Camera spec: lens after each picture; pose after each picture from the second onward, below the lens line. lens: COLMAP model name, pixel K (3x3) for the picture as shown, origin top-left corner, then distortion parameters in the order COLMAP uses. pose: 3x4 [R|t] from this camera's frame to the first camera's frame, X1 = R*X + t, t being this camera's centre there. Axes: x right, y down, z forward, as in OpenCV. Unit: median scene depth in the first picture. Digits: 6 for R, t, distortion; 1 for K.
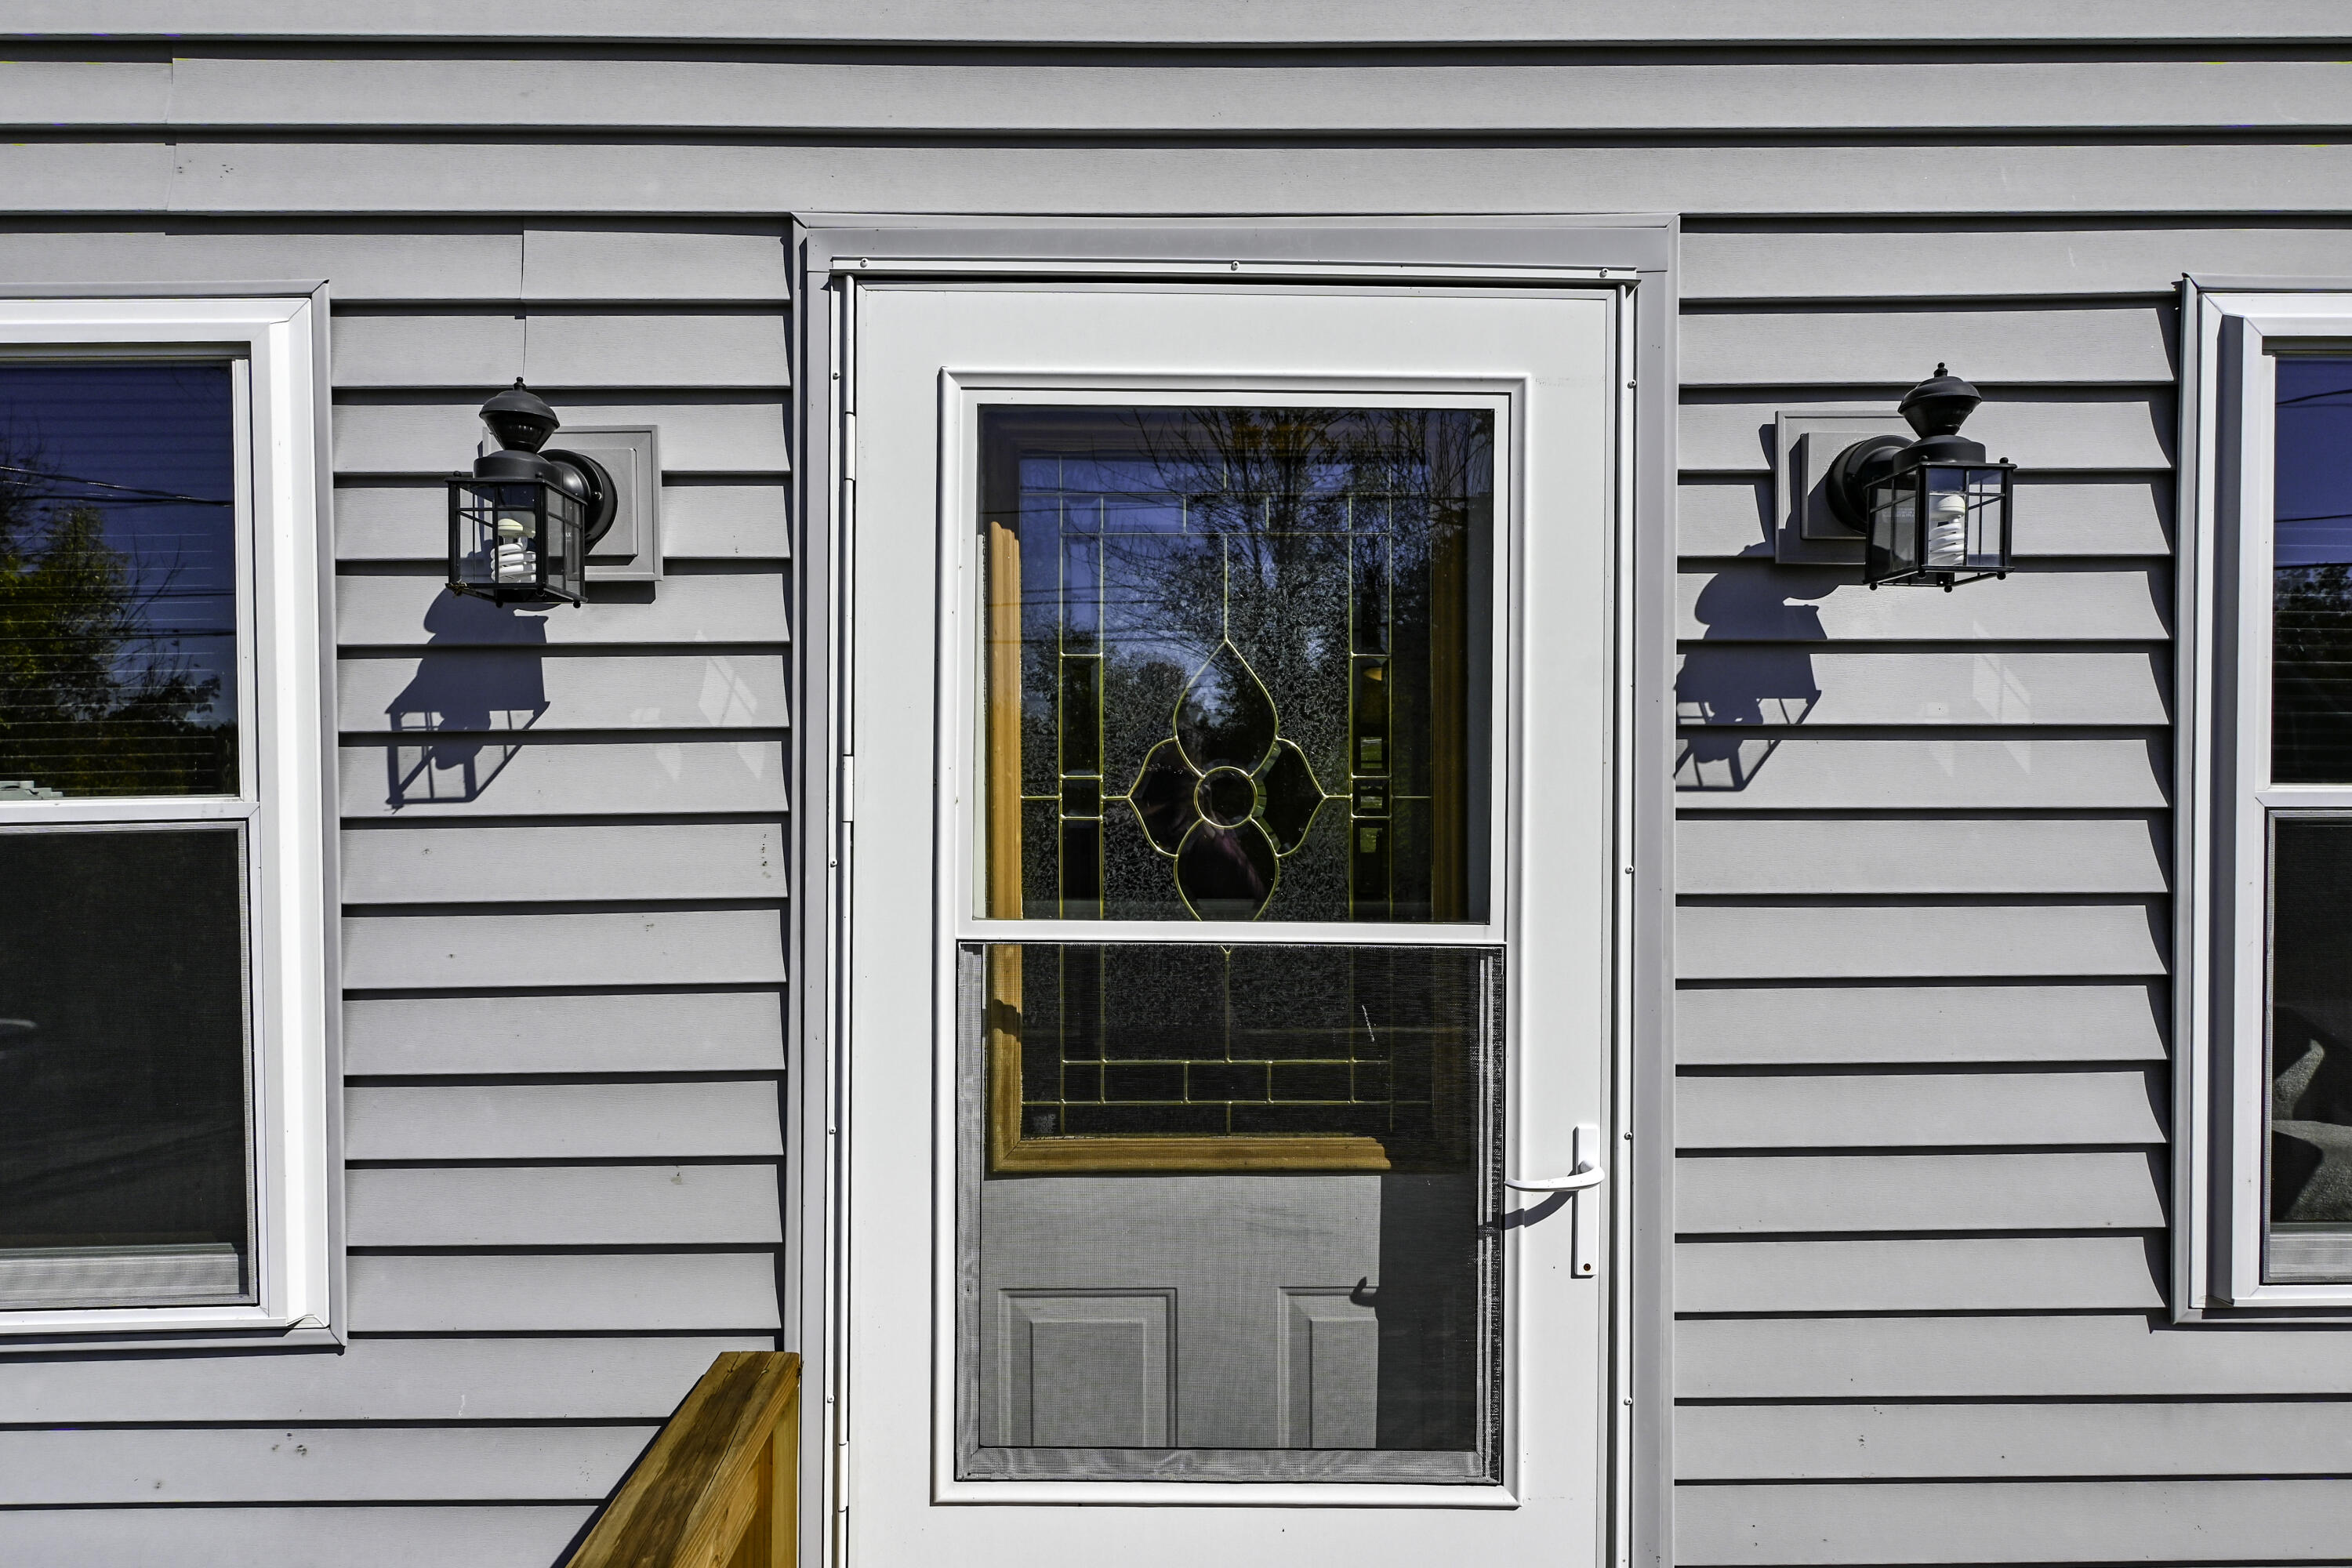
lens RADIAL K [[1204.8, 0, 1170.8], [0, 1204.8, 774.1], [0, 0, 1]] dist [-0.001252, 0.001321]
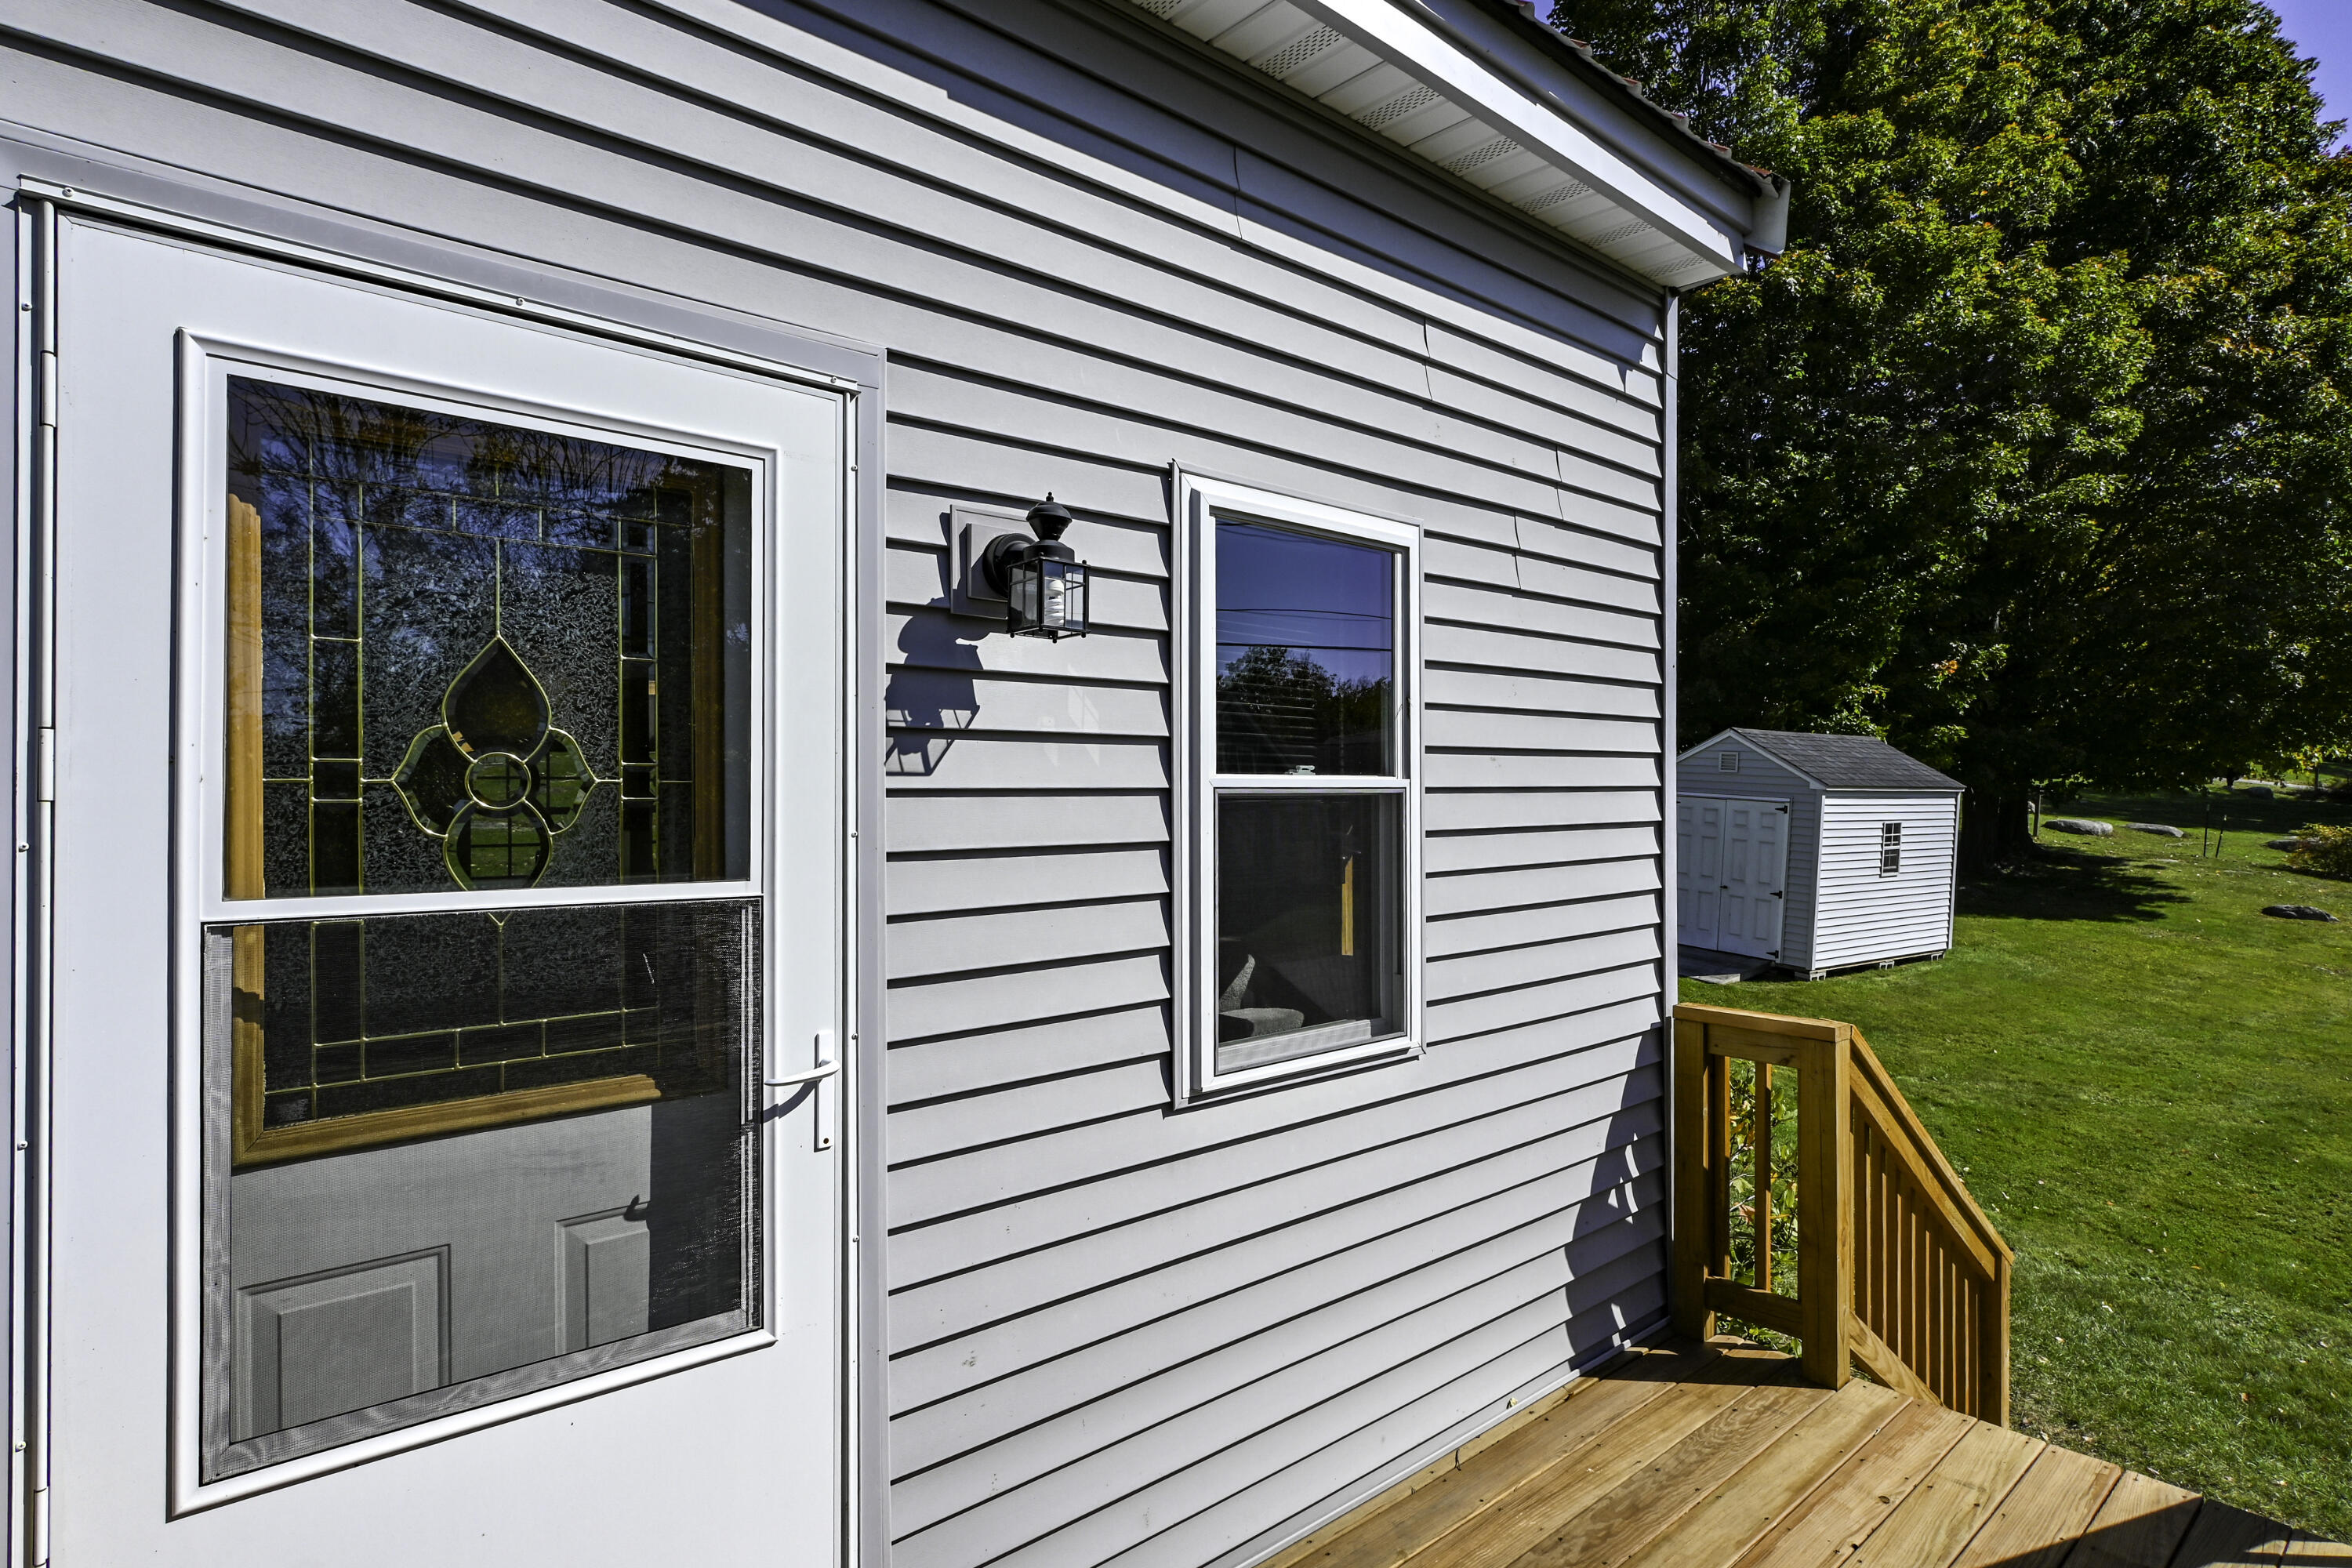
lens RADIAL K [[1204.8, 0, 1166.9], [0, 1204.8, 788.3], [0, 0, 1]] dist [-0.001252, 0.001321]
pose [[0.772211, 0.001886, 0.635364, -0.192634], [0.009024, 0.999862, -0.013936, 0.050290], [-0.635303, 0.016495, 0.772087, -0.236293]]
